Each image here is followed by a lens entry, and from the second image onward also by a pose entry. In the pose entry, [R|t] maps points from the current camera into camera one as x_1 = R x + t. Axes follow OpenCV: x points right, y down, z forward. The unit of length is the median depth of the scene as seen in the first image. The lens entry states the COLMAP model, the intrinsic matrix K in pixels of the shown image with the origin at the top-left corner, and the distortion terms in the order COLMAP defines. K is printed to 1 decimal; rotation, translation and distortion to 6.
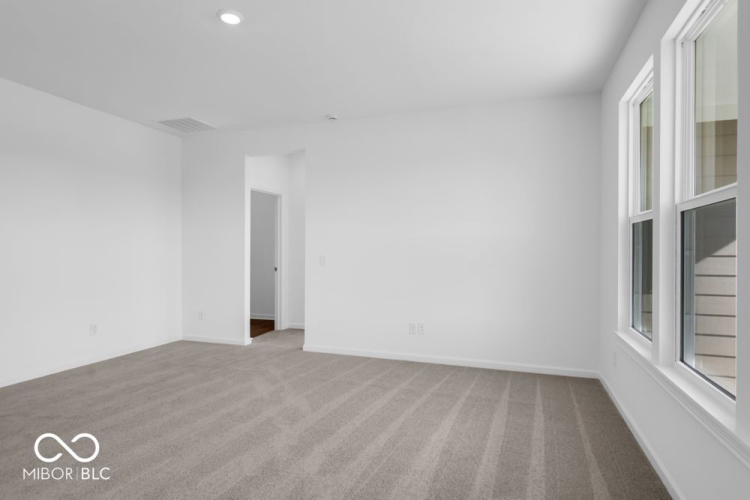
lens RADIAL K [[396.7, 0, 375.0], [0, 396.7, 250.0], [0, 0, 1]] dist [0.001622, 0.000457]
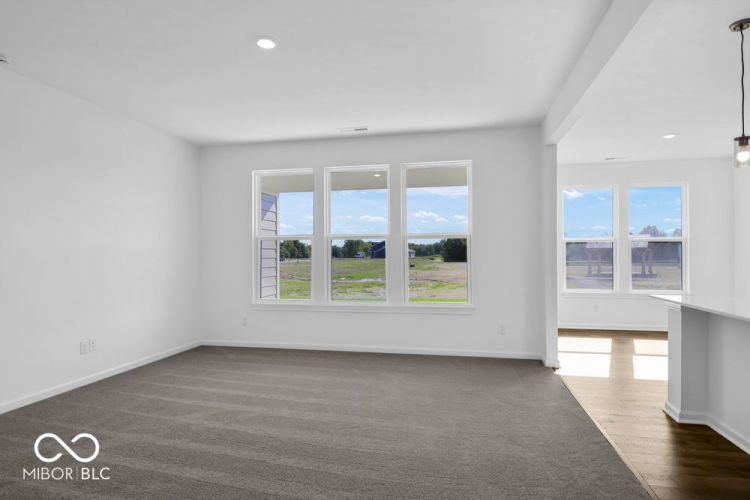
lens RADIAL K [[421.0, 0, 379.2], [0, 421.0, 251.8], [0, 0, 1]] dist [-0.007034, -0.001483]
pose [[-0.133334, 0.005274, 0.991057, -1.108880], [-0.002615, 0.999980, -0.005673, -0.006822], [-0.991068, -0.003348, -0.133317, 0.610481]]
